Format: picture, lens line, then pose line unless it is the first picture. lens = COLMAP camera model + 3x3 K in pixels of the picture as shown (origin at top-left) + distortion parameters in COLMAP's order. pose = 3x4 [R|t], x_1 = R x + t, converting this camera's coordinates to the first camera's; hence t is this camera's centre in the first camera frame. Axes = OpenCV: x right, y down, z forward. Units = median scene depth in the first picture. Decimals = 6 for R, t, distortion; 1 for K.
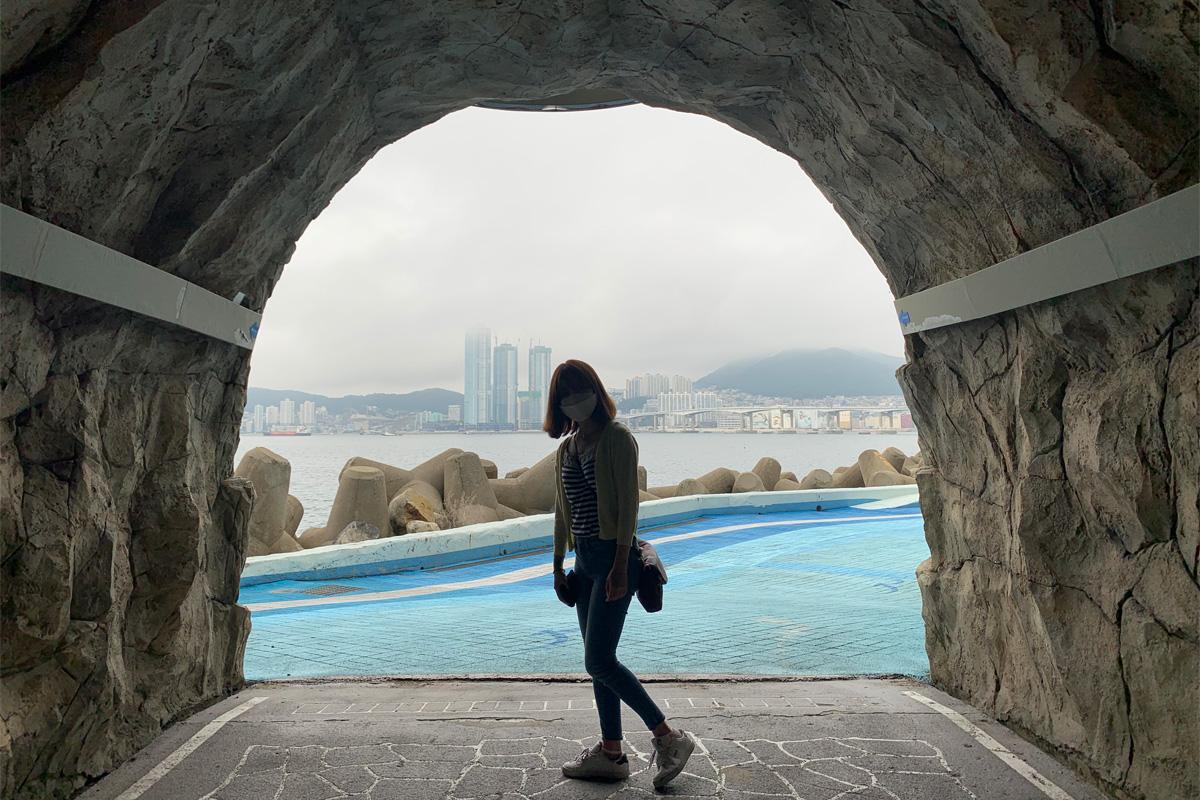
lens RADIAL K [[871.4, 0, 592.3], [0, 871.4, 352.7], [0, 0, 1]] dist [0.043928, -0.008346]
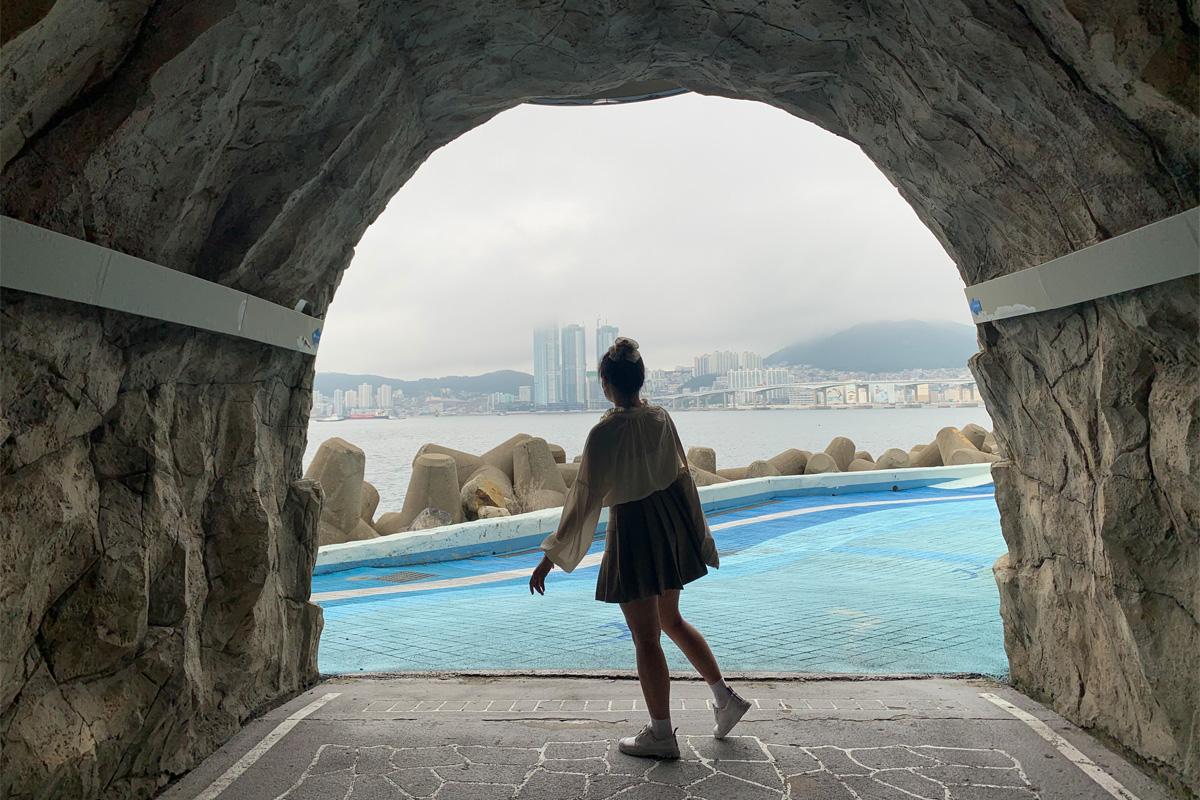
lens RADIAL K [[871.4, 0, 592.3], [0, 871.4, 352.7], [0, 0, 1]] dist [0.043928, -0.008346]
pose [[0.996609, -0.023382, -0.078888, 0.016703], [0.025297, 0.999407, 0.023359, -0.025966], [0.078295, -0.025276, 0.996610, 0.013278]]
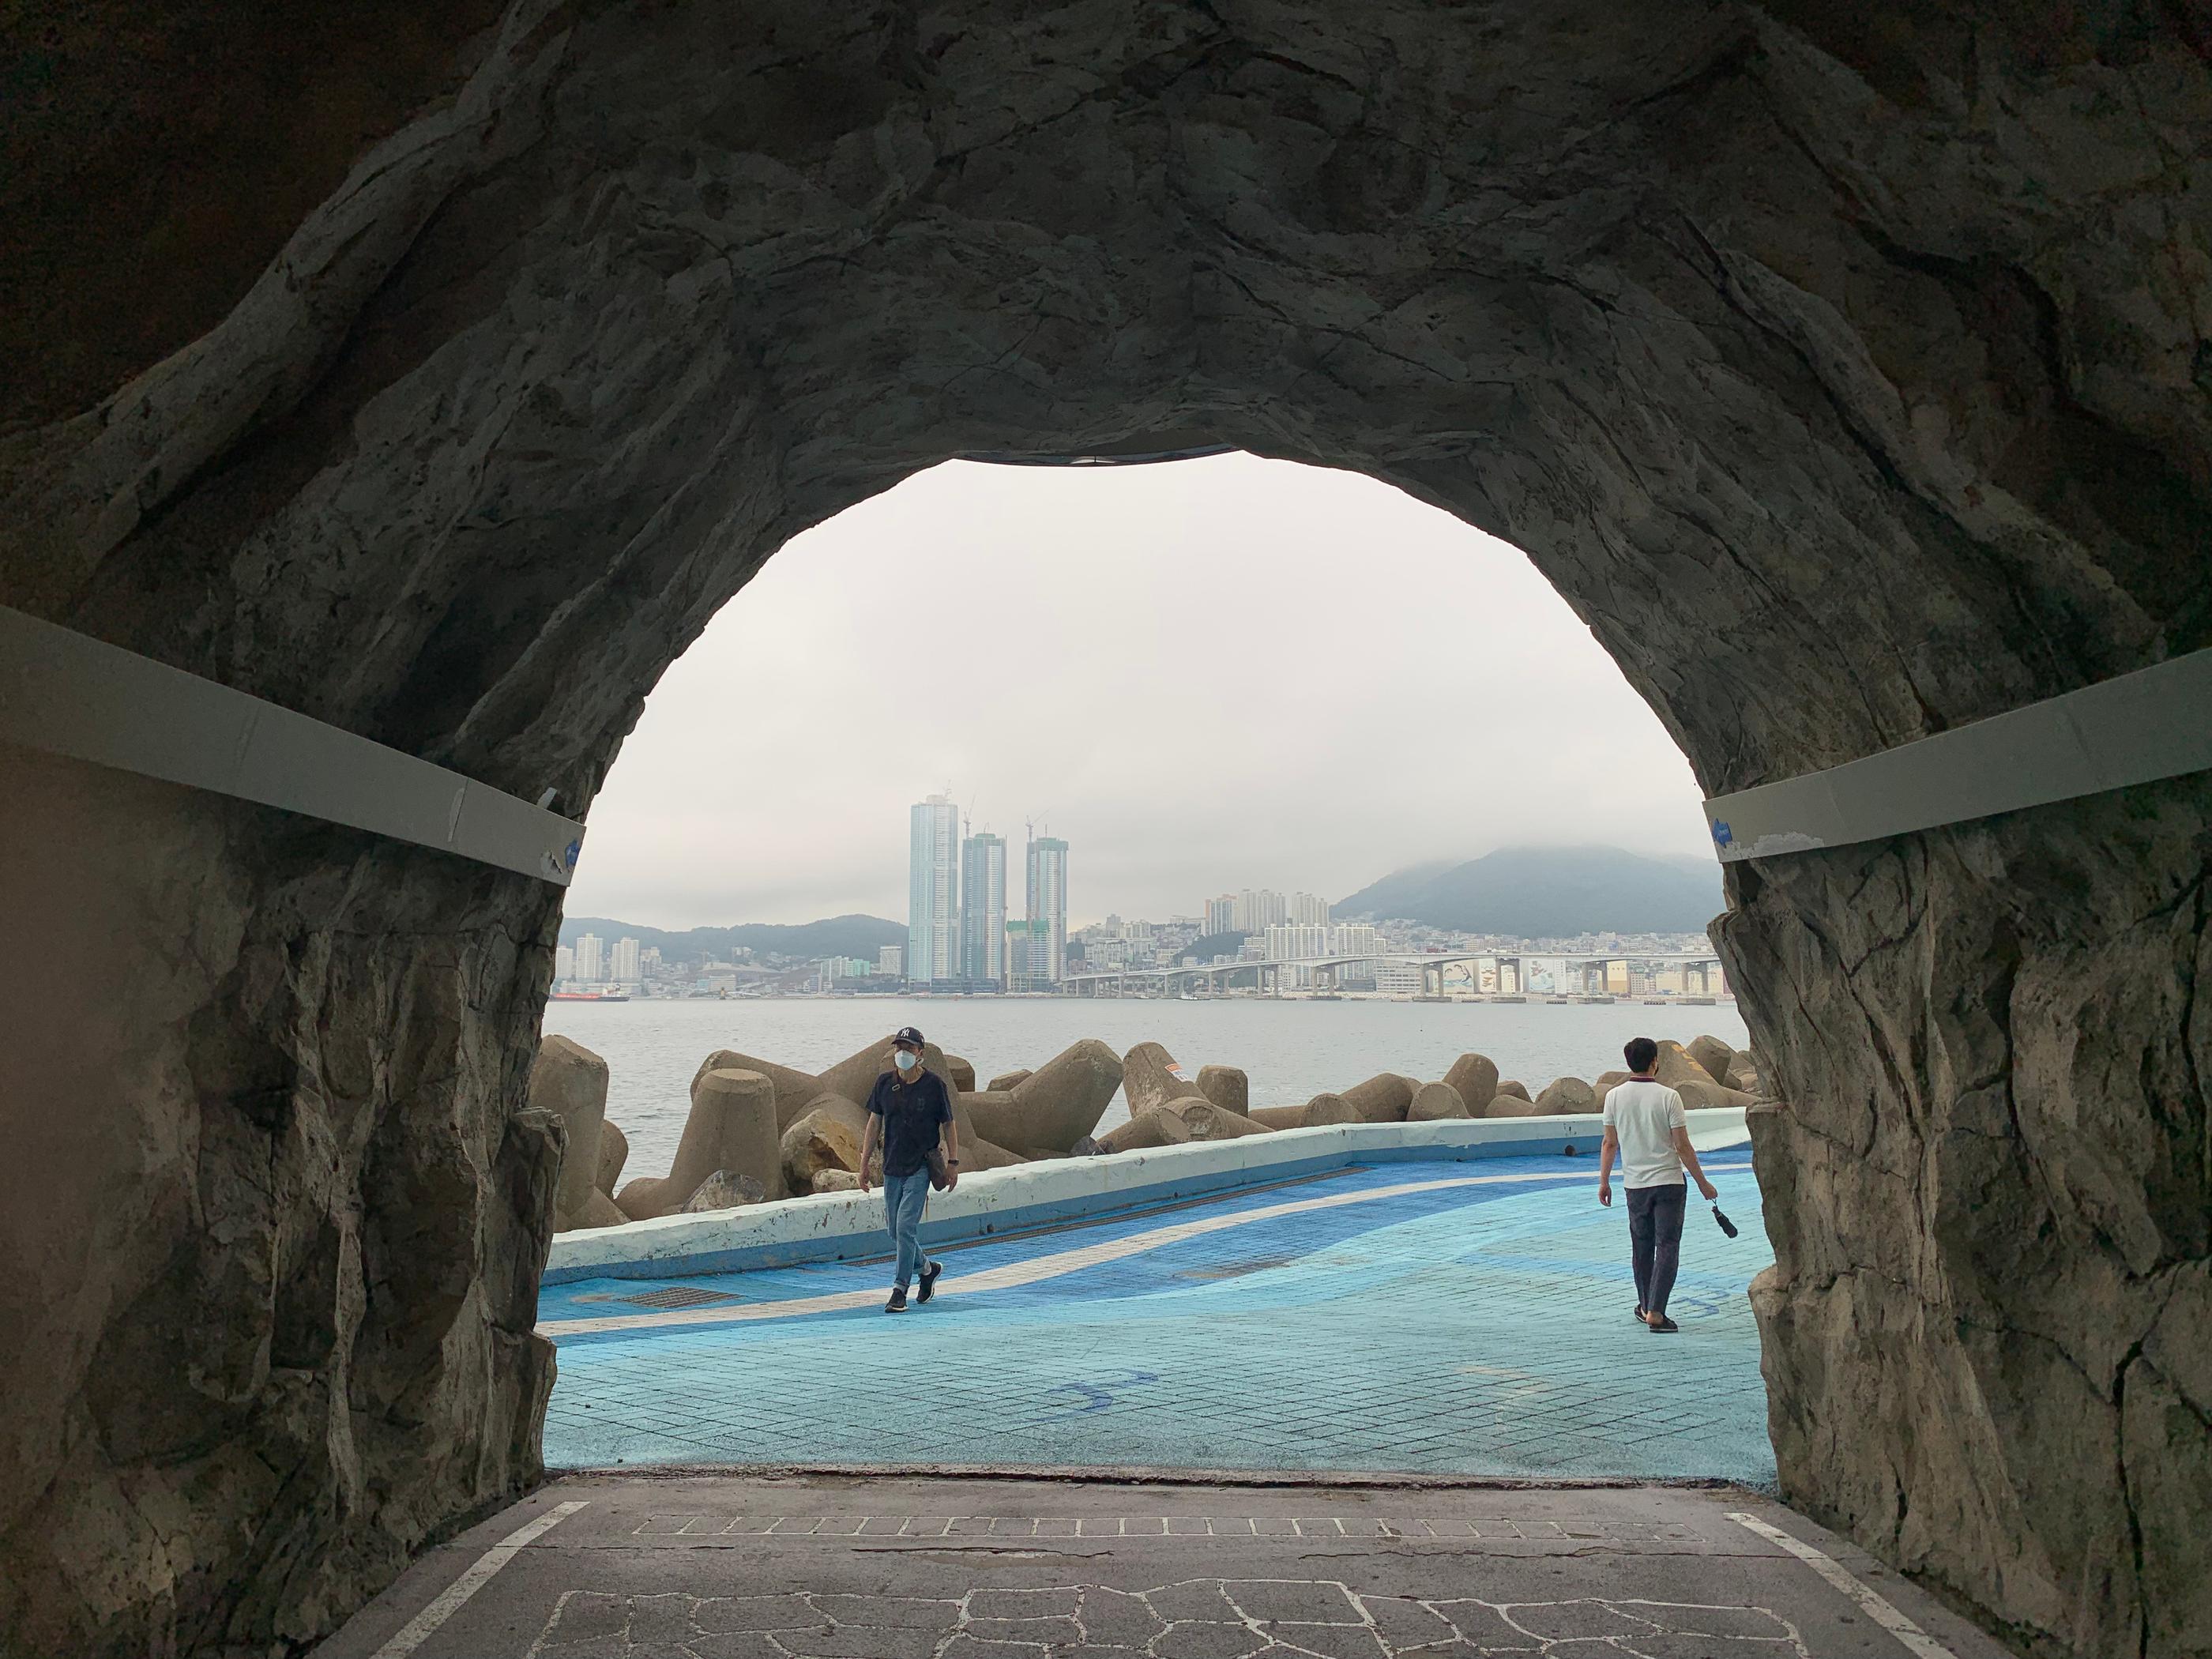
lens RADIAL K [[1604.6, 0, 1083.8], [0, 1604.6, 802.2], [0, 0, 1]] dist [0.045828, -0.009075]
pose [[0.999304, 0.000732, -0.037304, -0.012849], [-0.001838, 0.999559, -0.029624, -0.032821], [0.037266, 0.029672, 0.998865, -0.050072]]
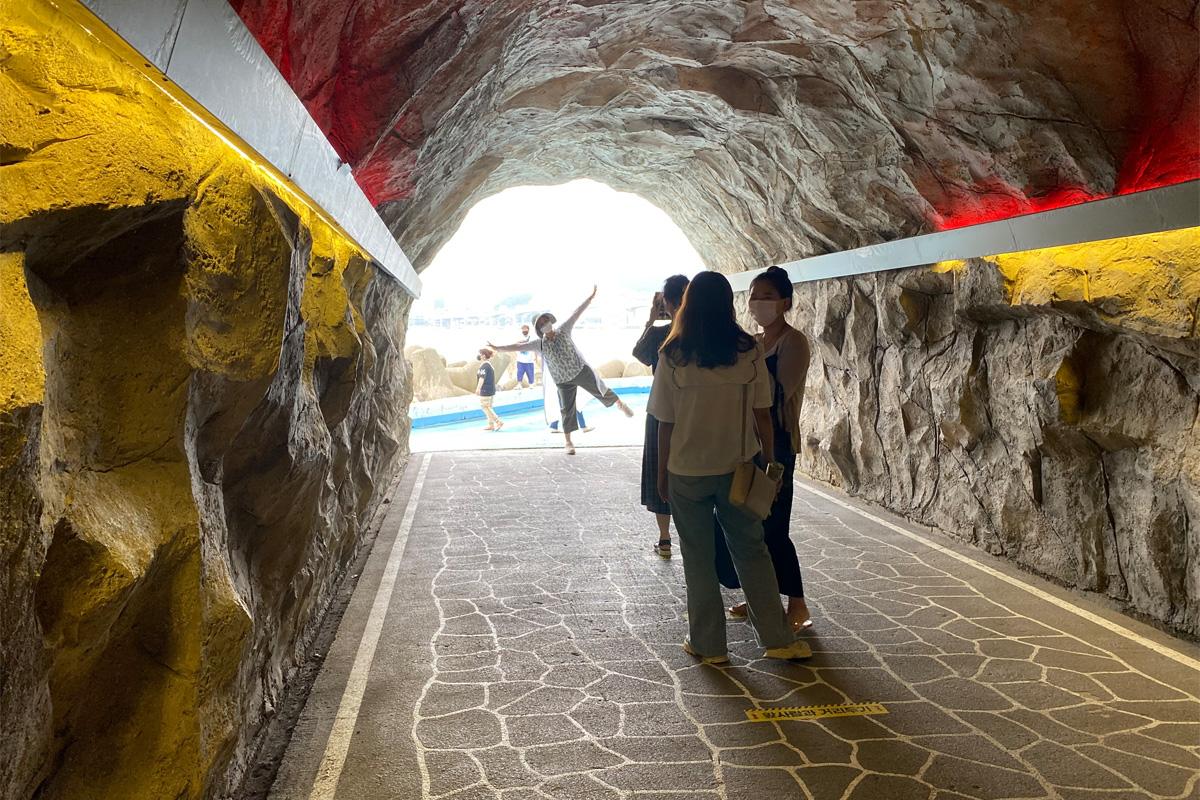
lens RADIAL K [[871.4, 0, 592.3], [0, 871.4, 352.7], [0, 0, 1]] dist [0.043928, -0.008346]
pose [[0.991132, -0.010628, 0.132453, -0.294567], [-0.005320, 0.992823, 0.119473, -0.159168], [-0.132773, -0.119118, 0.983963, -1.424191]]
